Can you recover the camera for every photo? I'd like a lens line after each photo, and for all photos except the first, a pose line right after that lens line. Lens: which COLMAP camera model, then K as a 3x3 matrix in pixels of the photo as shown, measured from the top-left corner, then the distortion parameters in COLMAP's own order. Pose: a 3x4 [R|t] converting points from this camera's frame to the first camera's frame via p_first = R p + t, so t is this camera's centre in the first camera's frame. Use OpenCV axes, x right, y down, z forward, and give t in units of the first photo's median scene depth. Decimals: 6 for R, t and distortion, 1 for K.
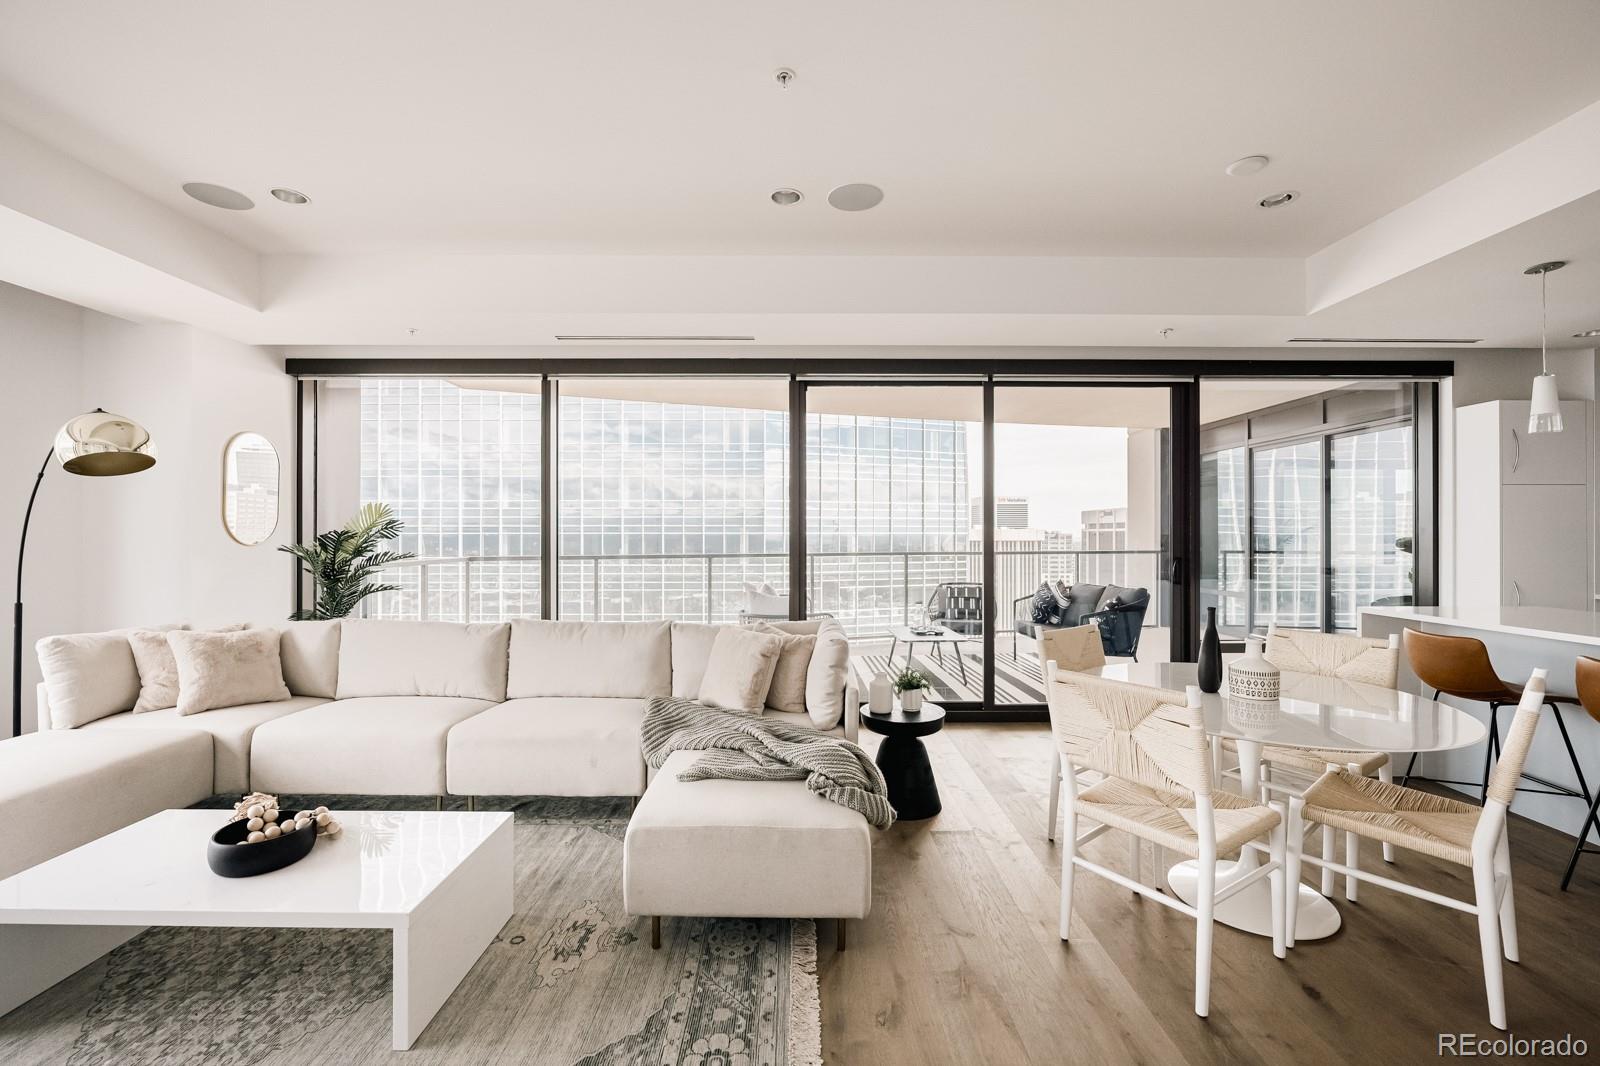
lens RADIAL K [[658.4, 0, 800.0], [0, 658.4, 533.0], [0, 0, 1]] dist [-0.002285, 0.000344]
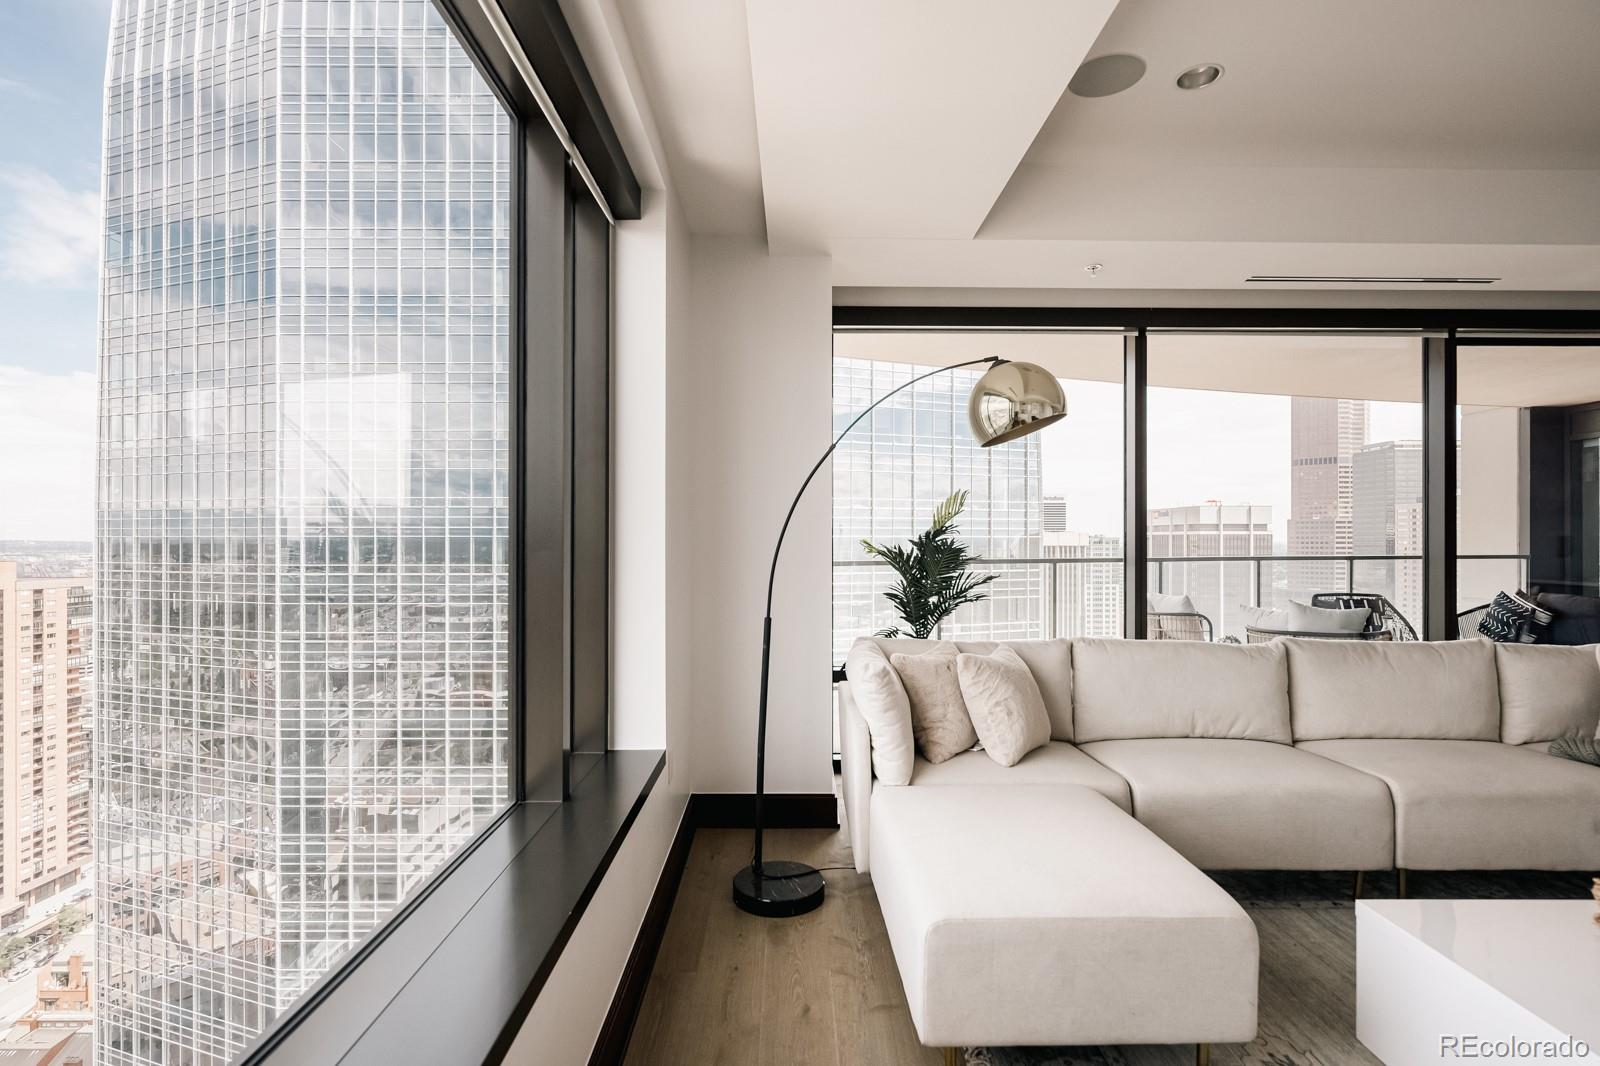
lens RADIAL K [[774.1, 0, 800.0], [0, 774.1, 533.0], [0, 0, 1]] dist [0.028991, -0.000017]
pose [[0.999995, 0.000183, -0.003102, -1.145014], [-0.000198, 0.999989, -0.004640, 0.017403], [0.003101, 0.004640, 0.999984, 0.103035]]
